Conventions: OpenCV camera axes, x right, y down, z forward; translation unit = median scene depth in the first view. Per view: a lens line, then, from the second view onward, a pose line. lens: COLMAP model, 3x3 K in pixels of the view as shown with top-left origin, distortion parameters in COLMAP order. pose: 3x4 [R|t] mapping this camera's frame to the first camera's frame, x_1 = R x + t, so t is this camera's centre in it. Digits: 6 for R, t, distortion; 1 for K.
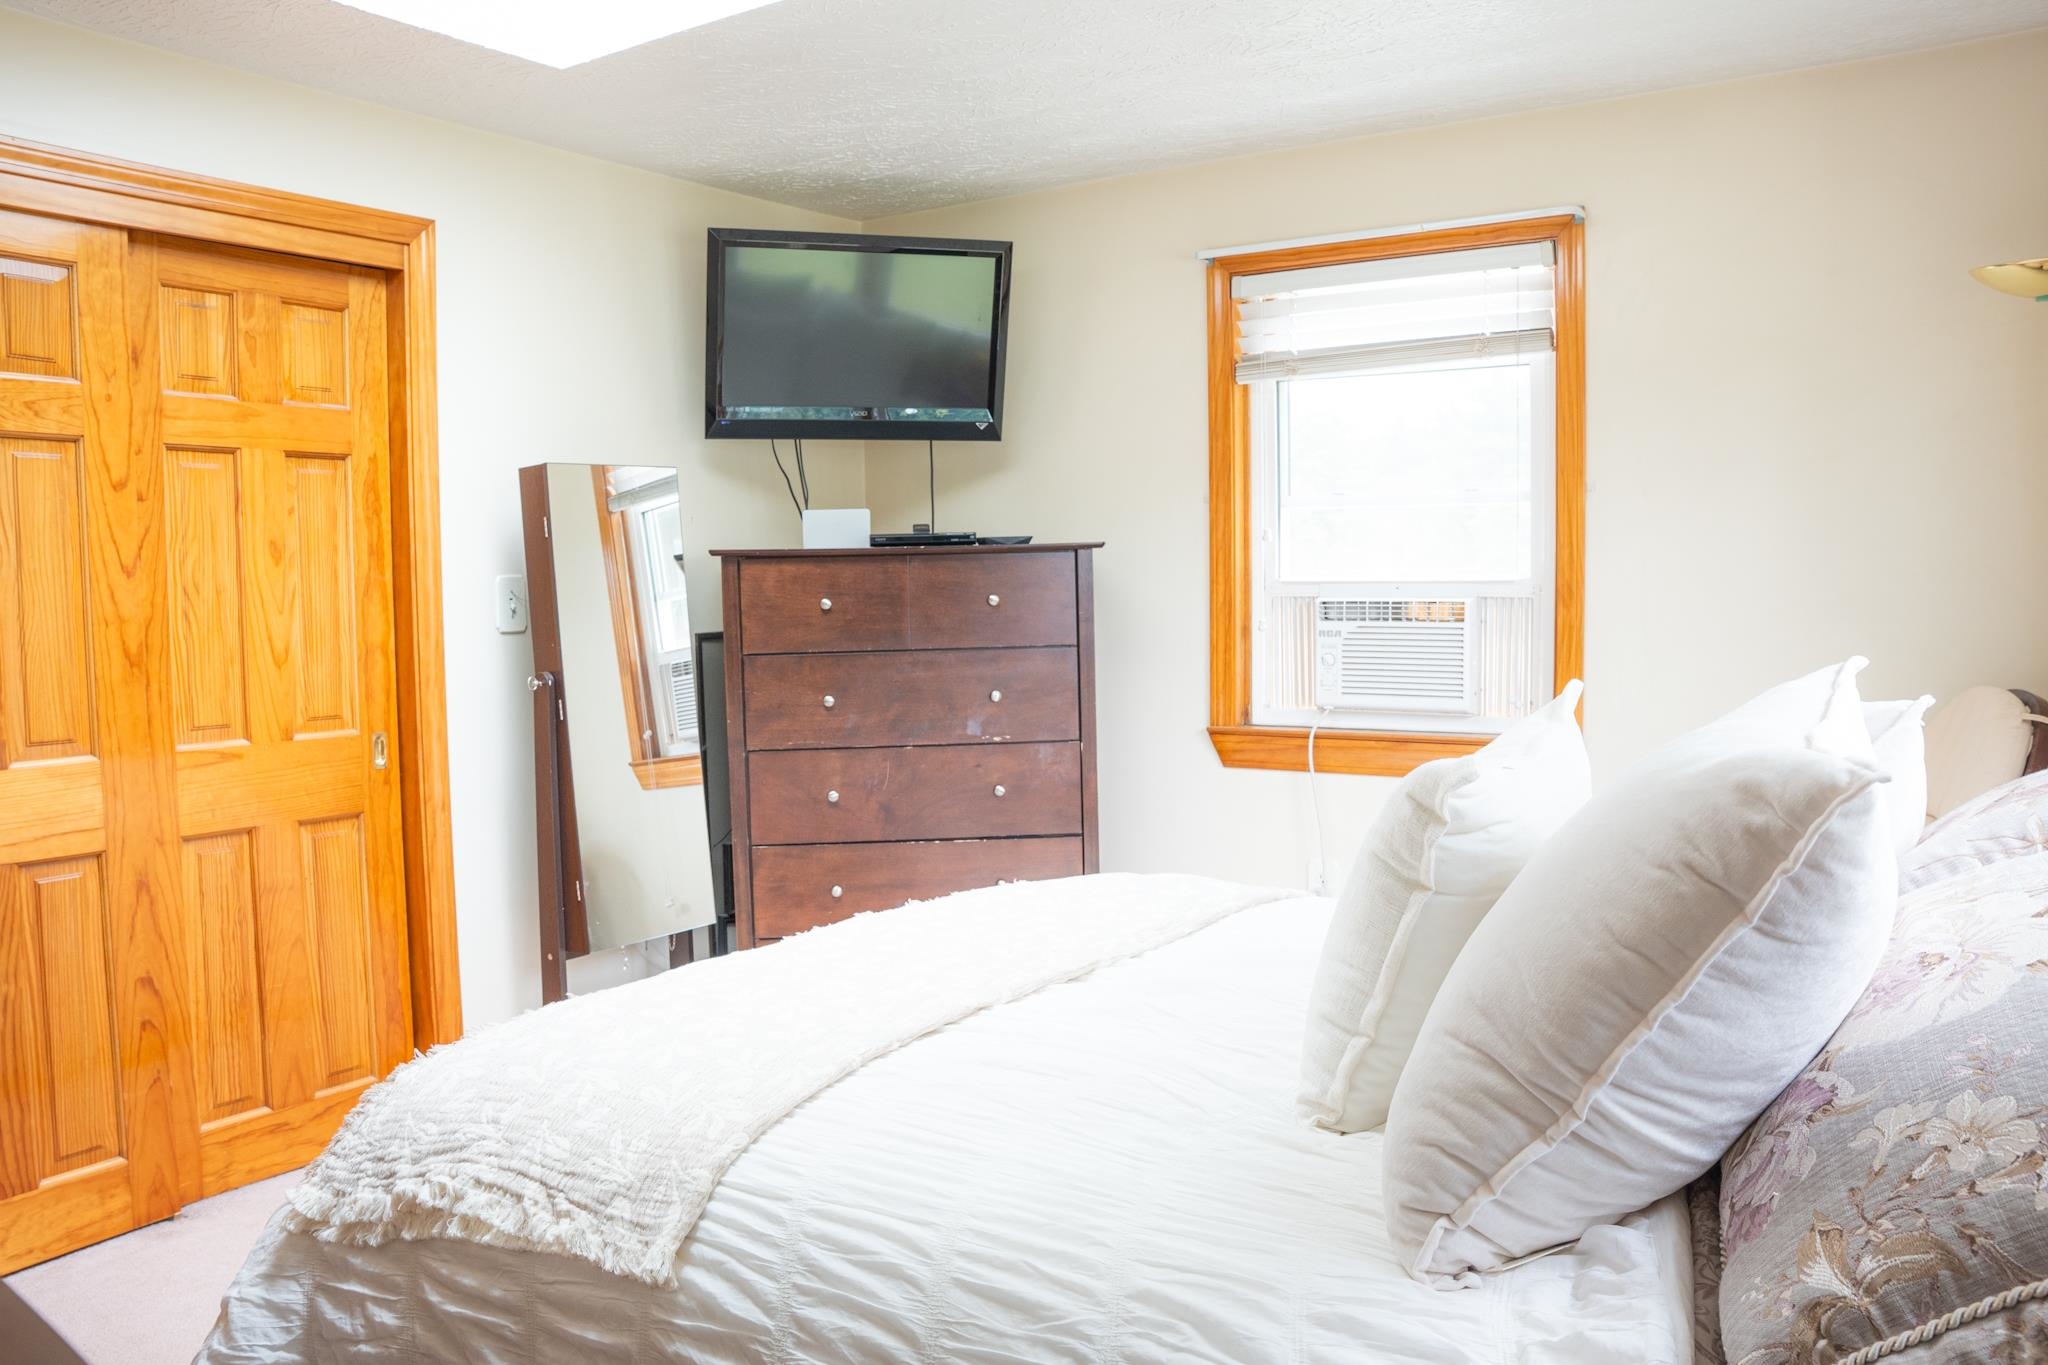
lens RADIAL K [[1521.2, 0, 1023.1], [0, 1521.2, 684.8], [0, 0, 1]] dist [-0.111401, 0.035116]
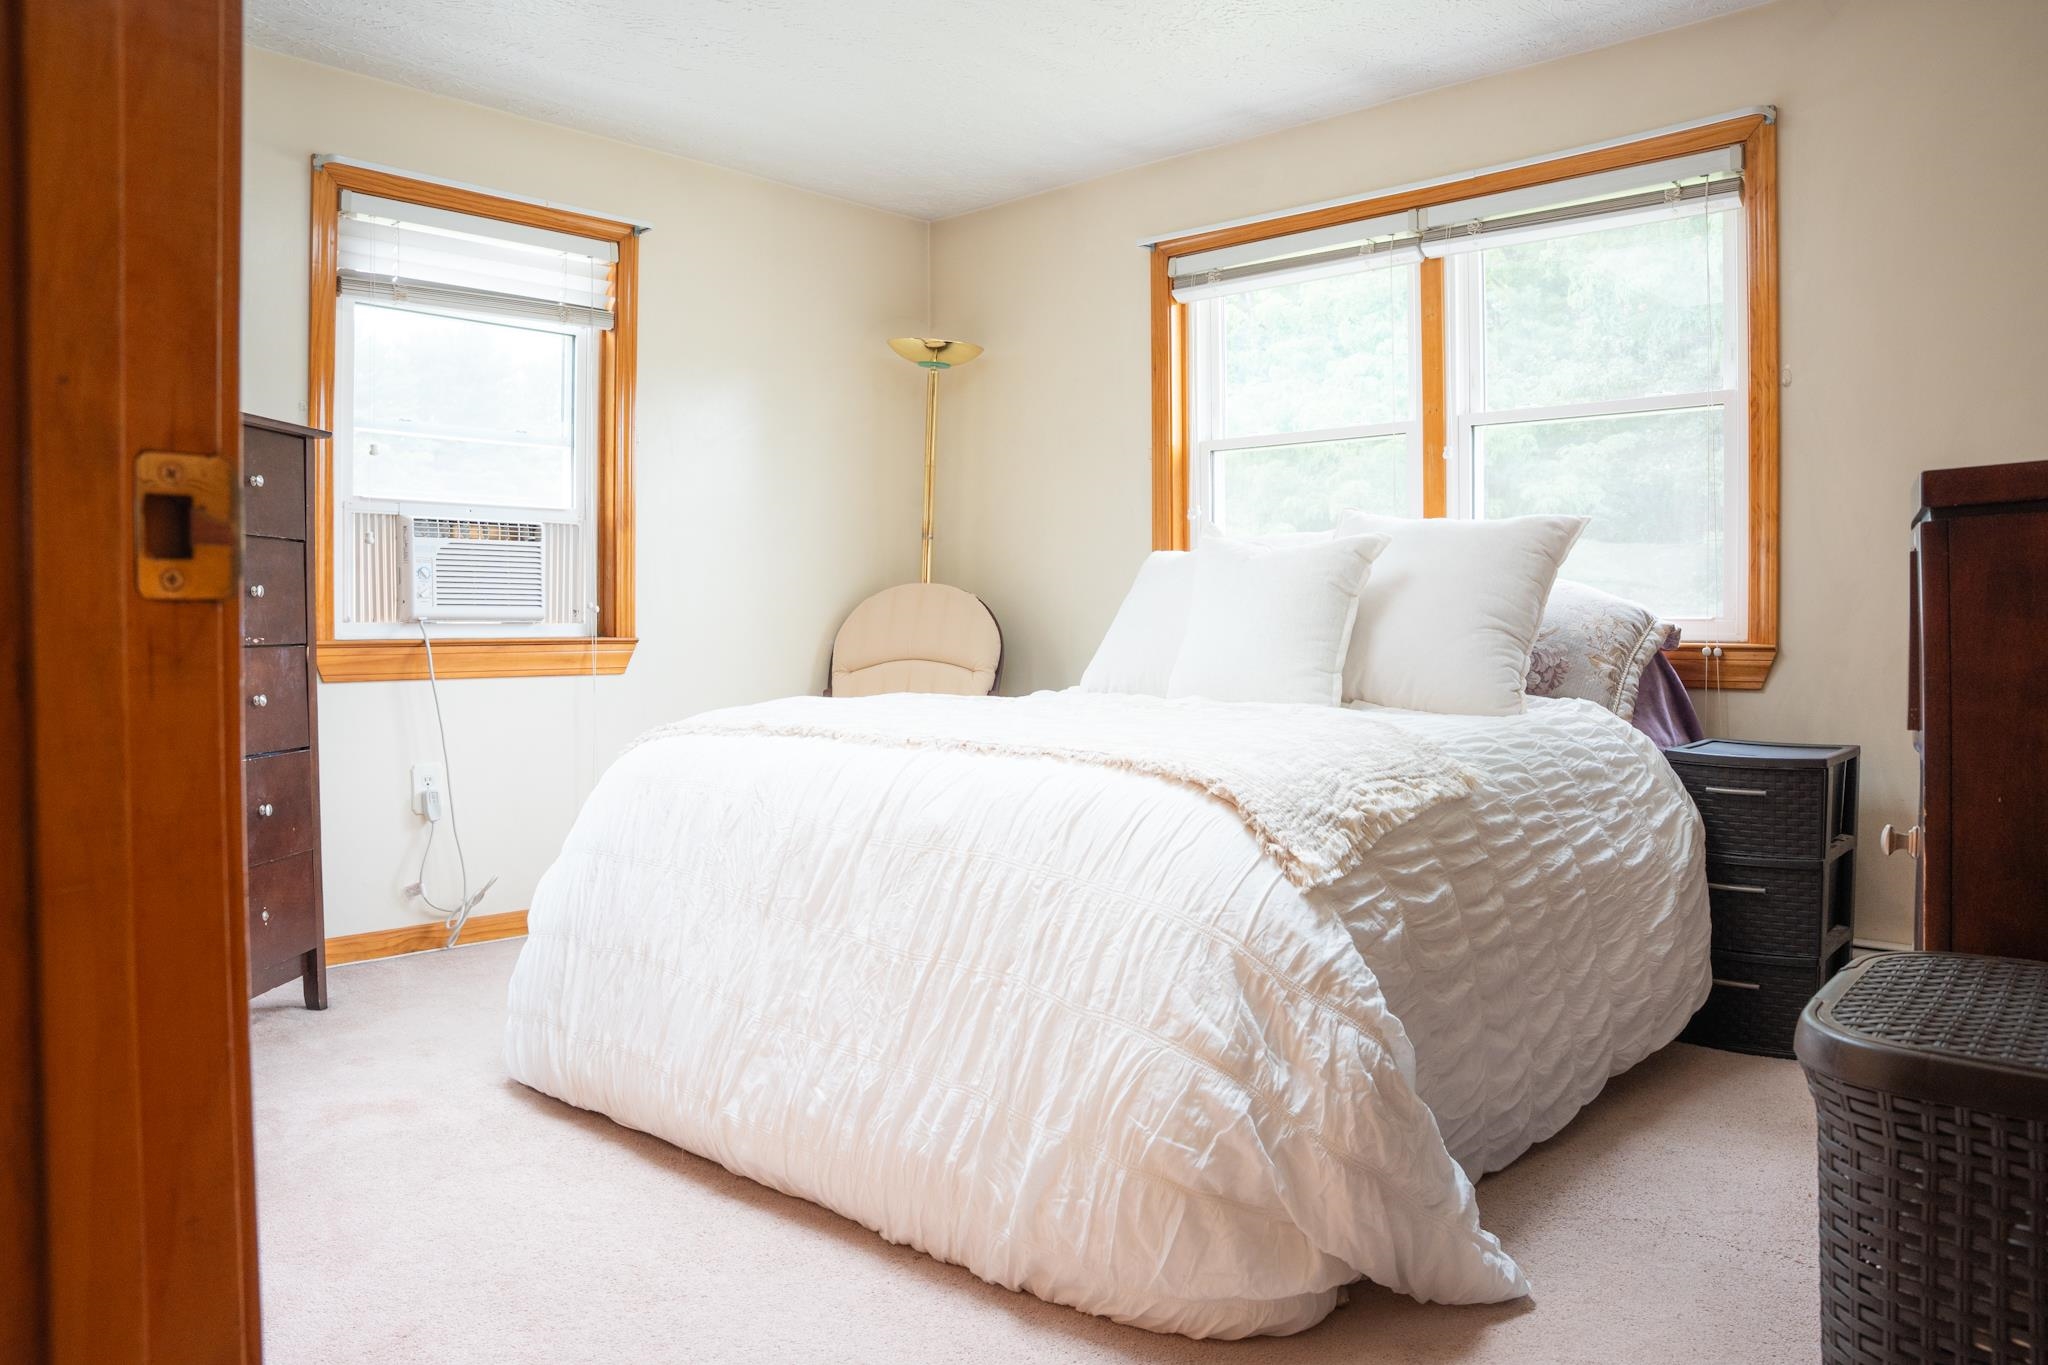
lens RADIAL K [[1444.3, 0, 1016.7], [0, 1444.3, 679.8], [0, 0, 1]] dist [-0.166370, 0.120917]
pose [[0.157272, -0.017013, 0.987409, -1.595584], [0.068834, 0.997609, 0.006225, 0.182393], [-0.985154, 0.066988, 0.158067, 1.017642]]
